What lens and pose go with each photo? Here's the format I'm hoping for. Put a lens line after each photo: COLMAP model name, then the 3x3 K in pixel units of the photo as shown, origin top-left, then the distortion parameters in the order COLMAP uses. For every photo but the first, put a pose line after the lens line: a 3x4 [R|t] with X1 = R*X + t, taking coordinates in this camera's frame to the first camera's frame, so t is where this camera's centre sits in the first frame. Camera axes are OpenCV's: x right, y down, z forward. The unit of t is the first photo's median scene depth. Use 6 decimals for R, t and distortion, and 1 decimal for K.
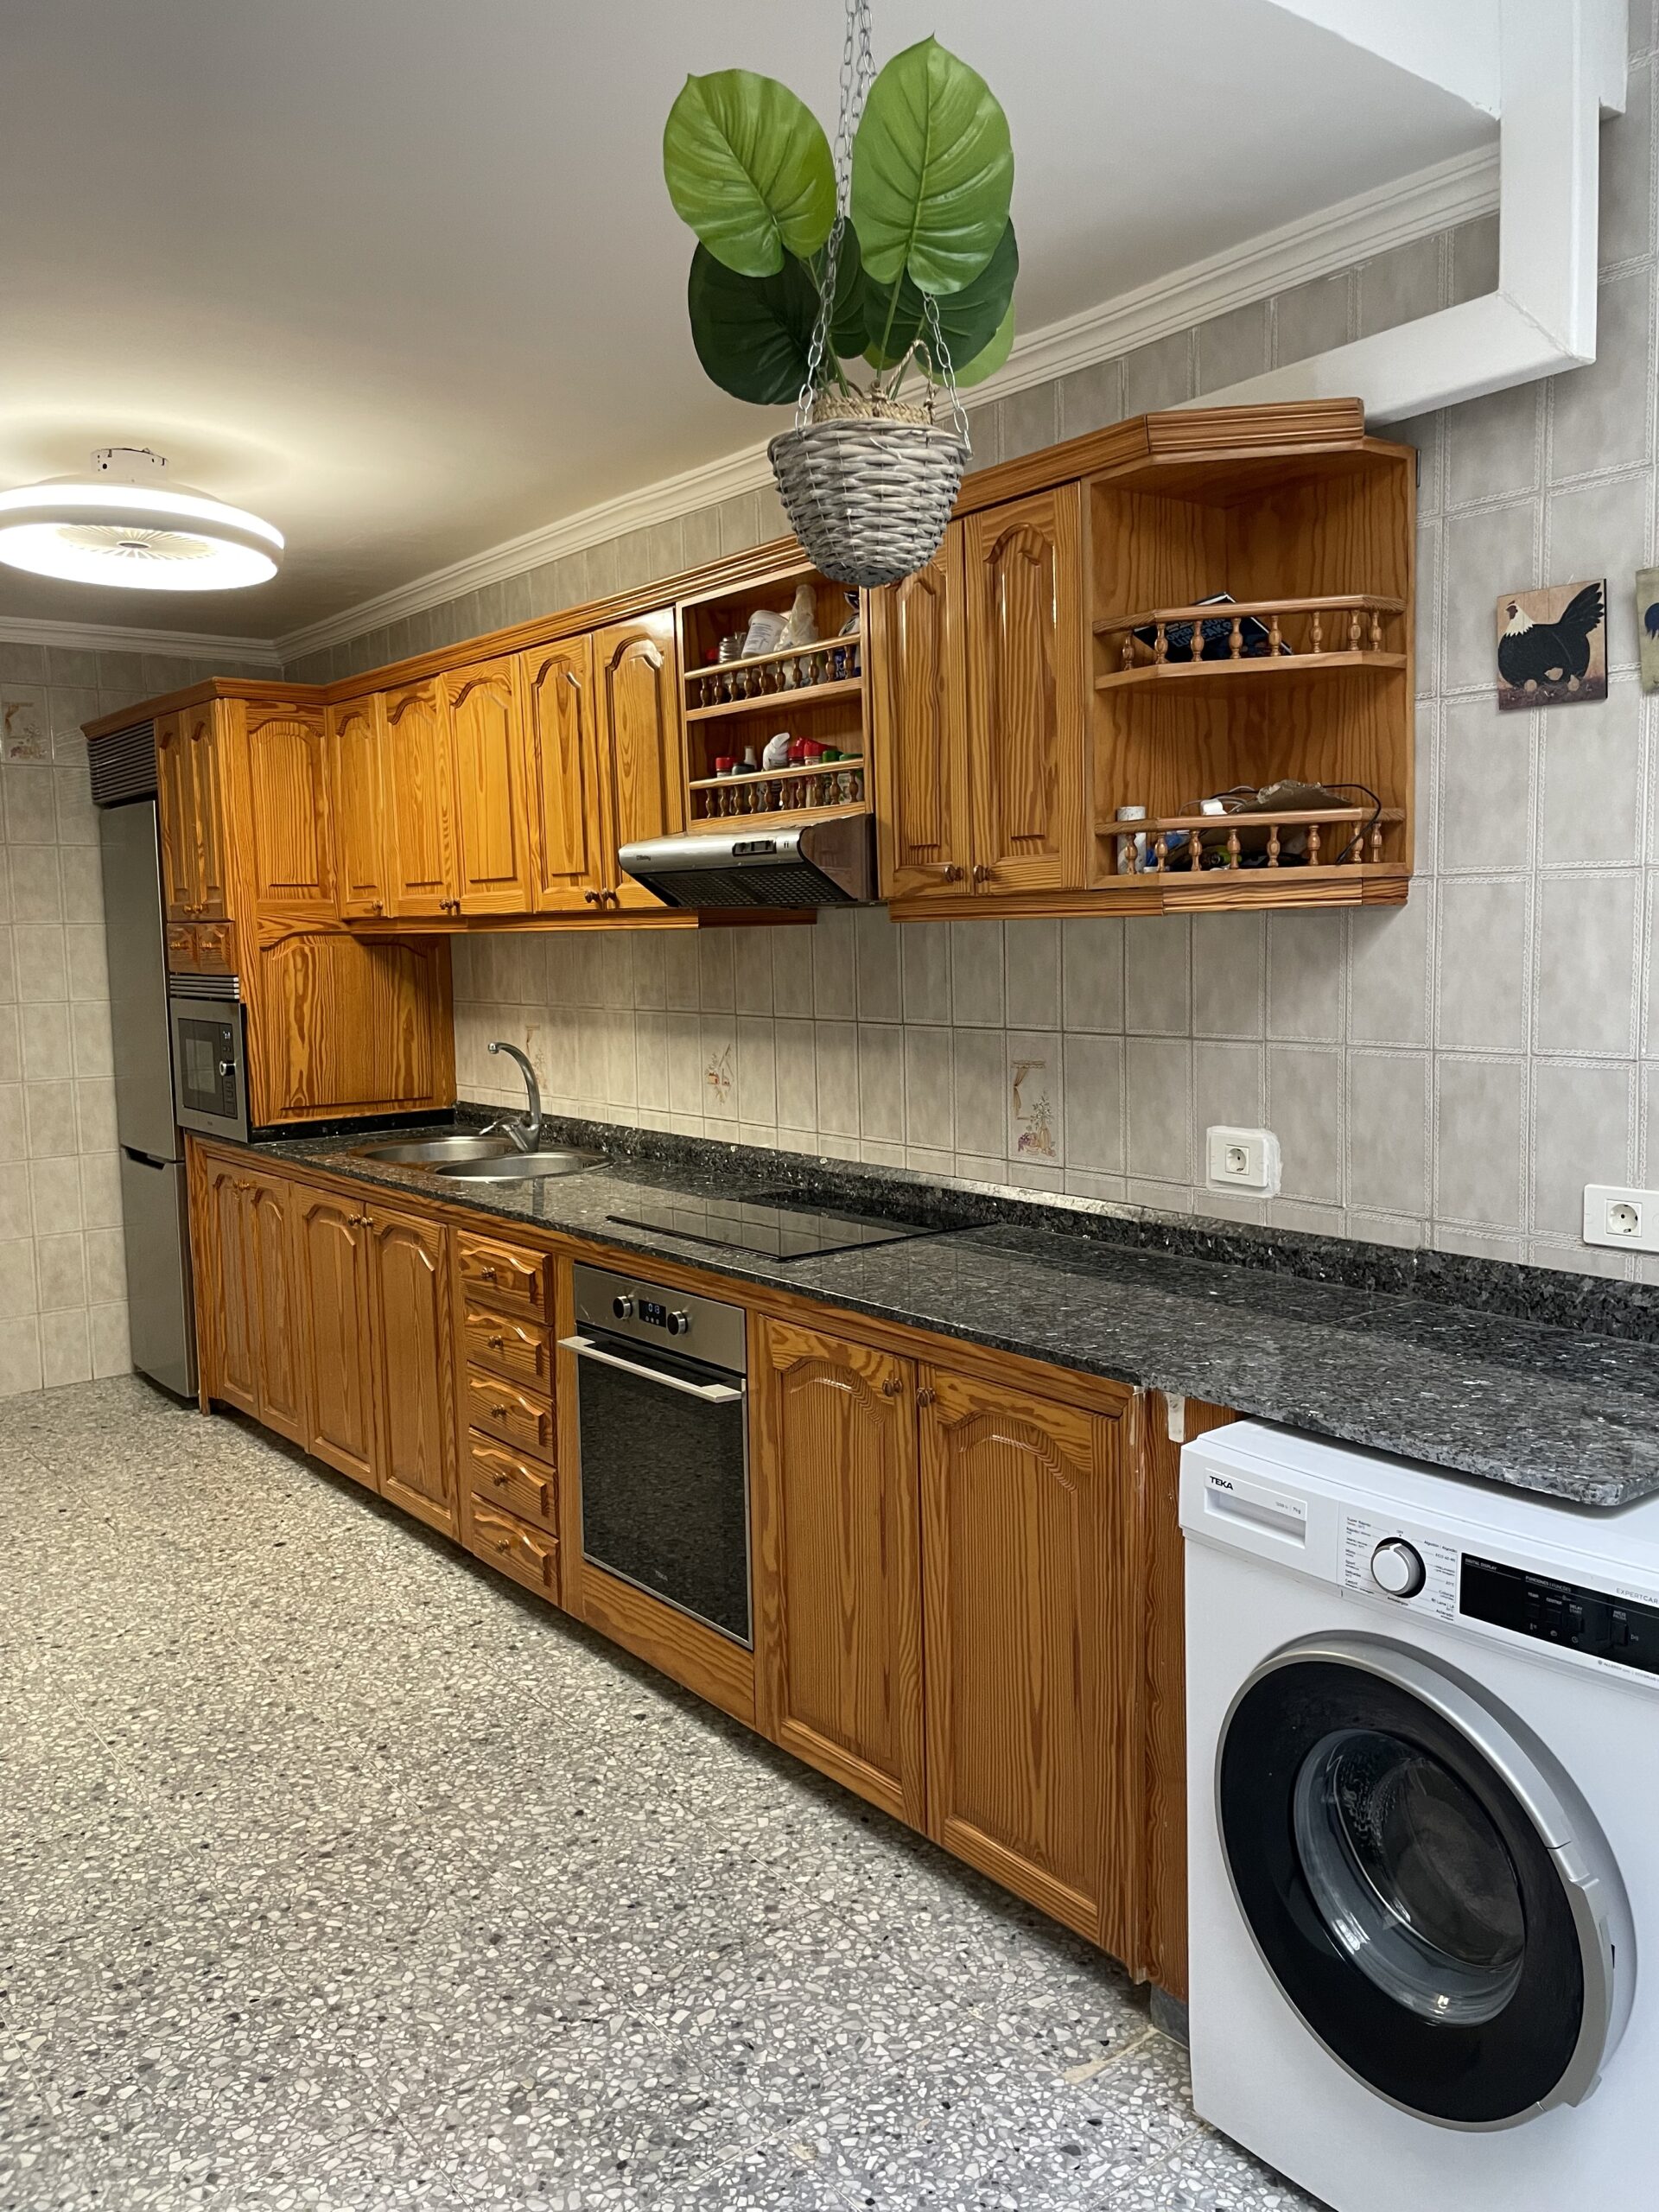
lens RADIAL K [[1635.7, 0, 829.5], [0, 1635.7, 1106.0], [0, 0, 1]] dist [0.103890, -0.123256]
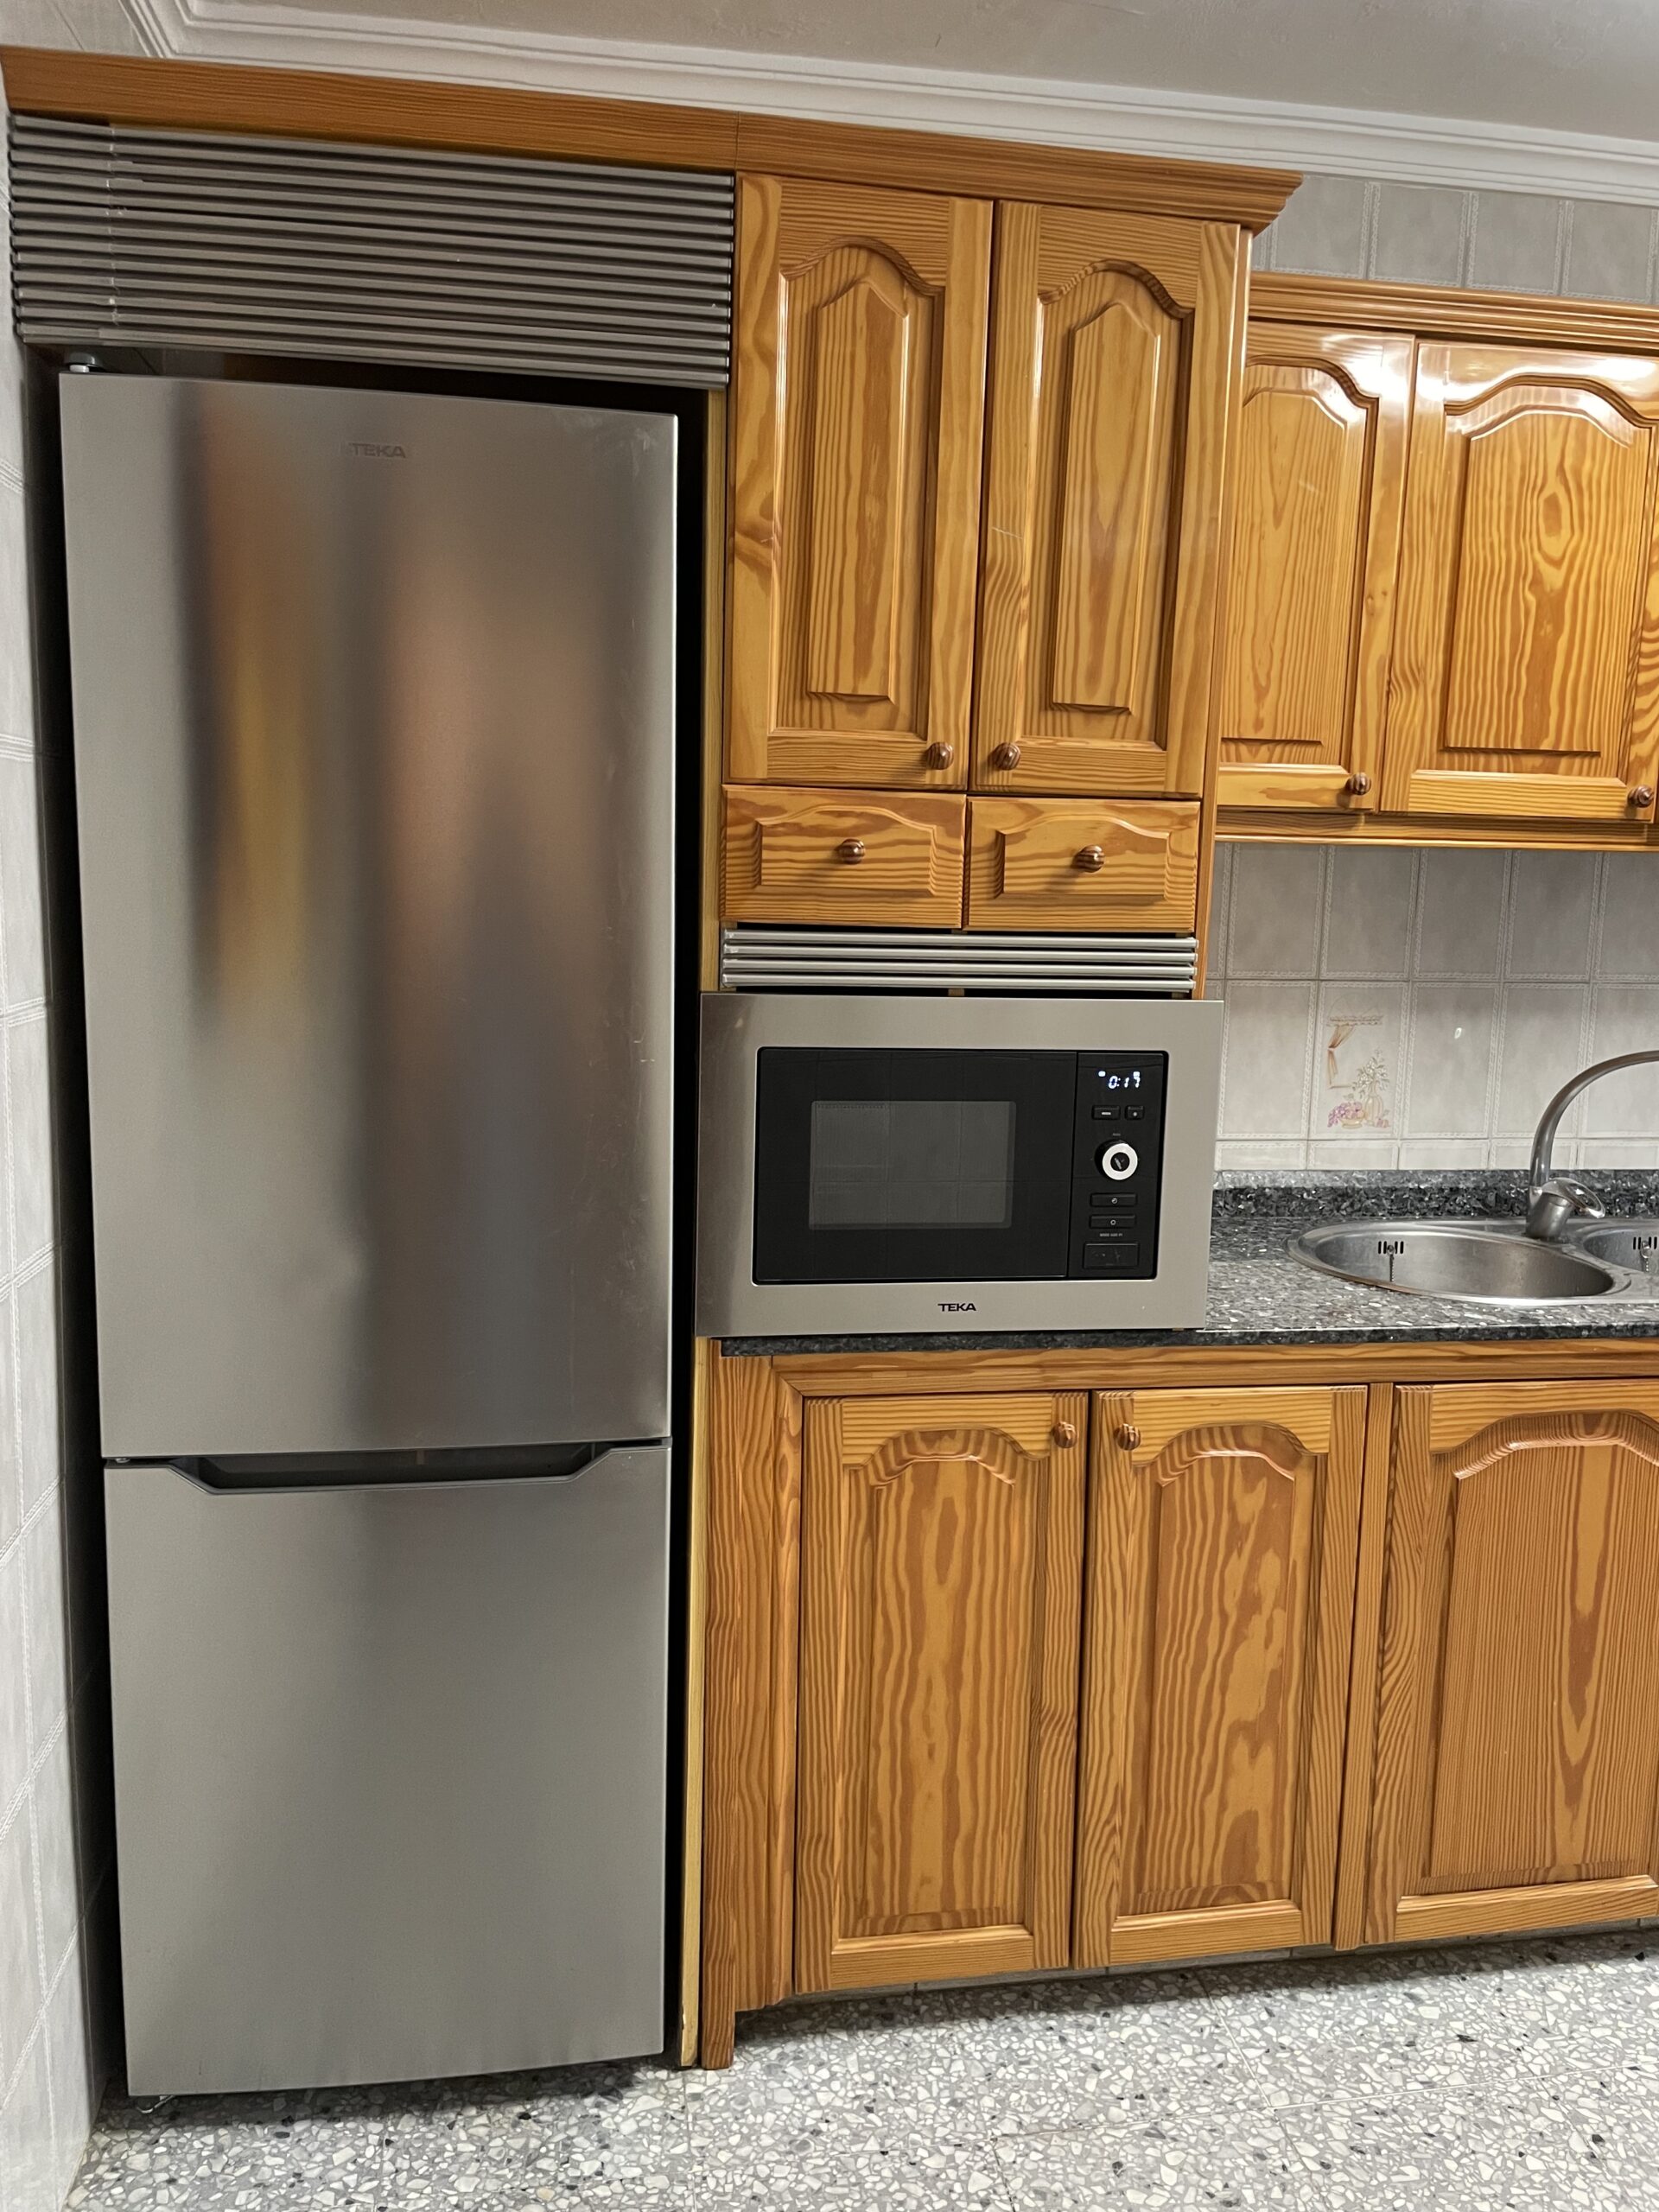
lens RADIAL K [[1686.1, 0, 832.6], [0, 1686.1, 1080.1], [0, 0, 1]] dist [-0.038707, -0.002726]
pose [[0.488923, -0.098401, 0.866759, -1.063398], [0.051148, 0.995142, 0.084124, -0.116847], [-0.870826, 0.003203, 0.491581, 1.229235]]
